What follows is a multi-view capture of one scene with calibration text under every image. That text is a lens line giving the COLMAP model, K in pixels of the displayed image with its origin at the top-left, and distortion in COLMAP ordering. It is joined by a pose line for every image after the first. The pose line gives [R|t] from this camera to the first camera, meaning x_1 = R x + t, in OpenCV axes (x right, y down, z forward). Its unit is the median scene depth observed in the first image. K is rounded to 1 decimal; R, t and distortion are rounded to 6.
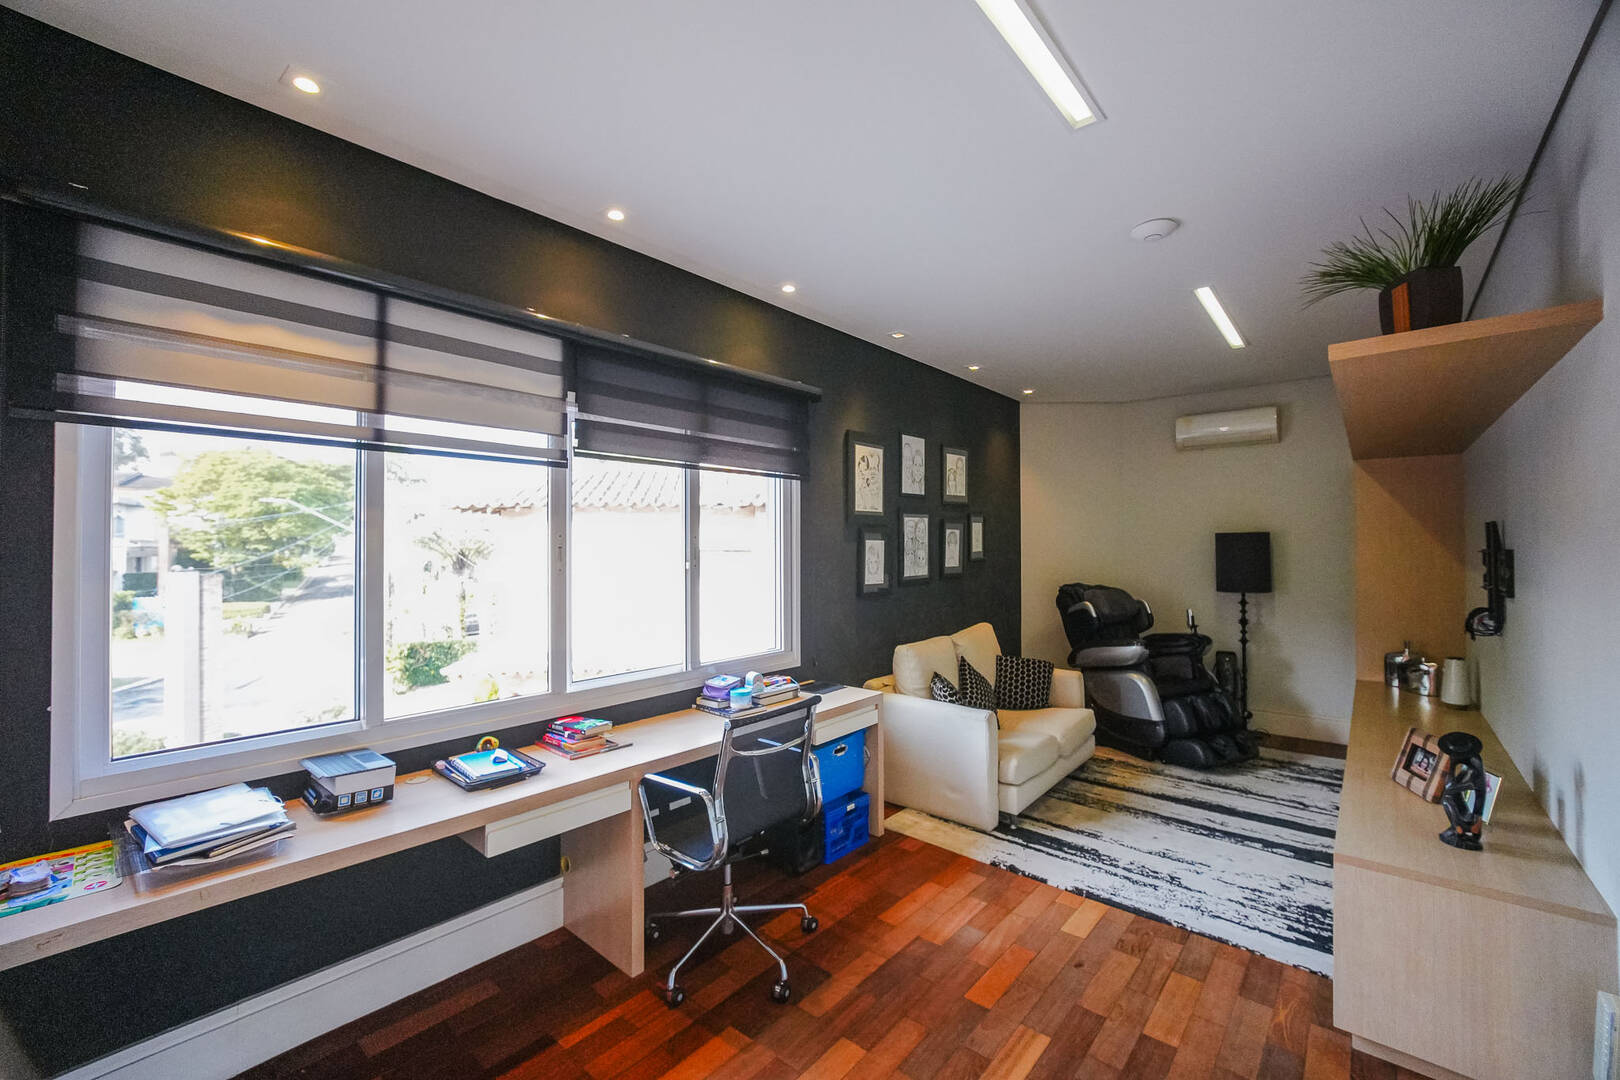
lens RADIAL K [[658.8, 0, 808.8], [0, 658.8, 522.8], [0, 0, 1]] dist [-0.024276, 0.005754]
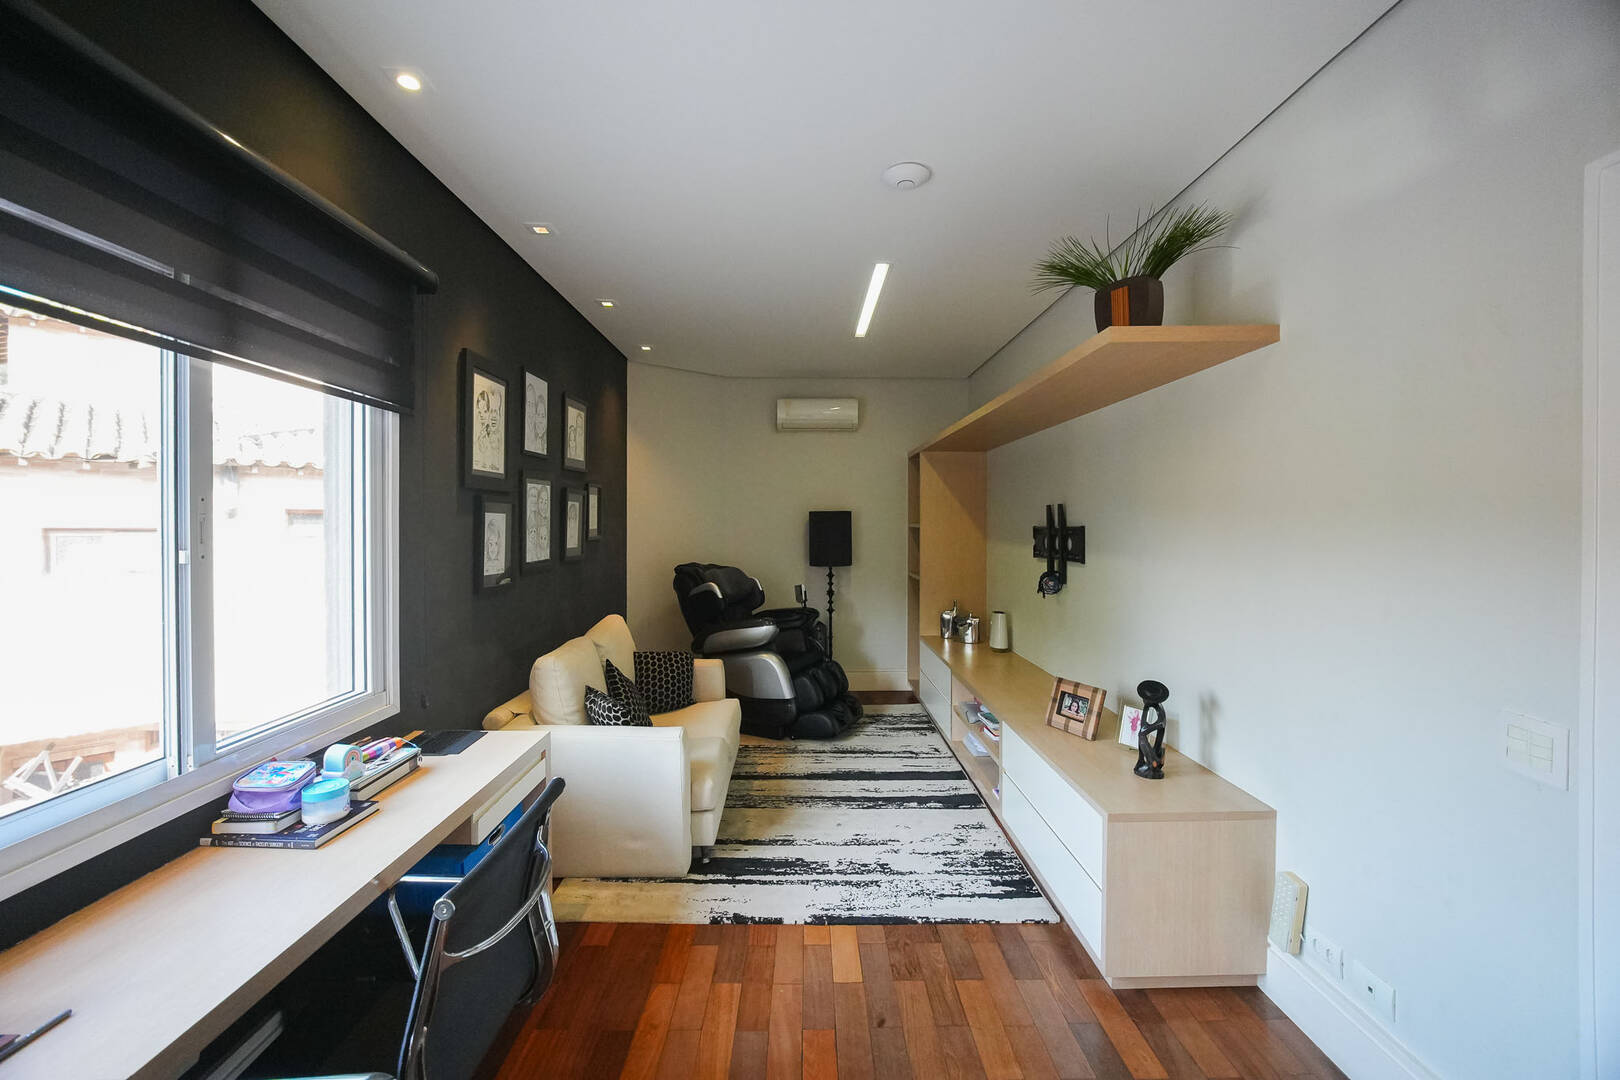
lens RADIAL K [[658.8, 0, 808.8], [0, 658.8, 522.8], [0, 0, 1]] dist [-0.024276, 0.005754]
pose [[0.748538, 0.003865, 0.663081, -0.138067], [-0.025381, 0.999417, 0.022826, 0.014881], [-0.662606, -0.033916, 0.748200, 0.300092]]
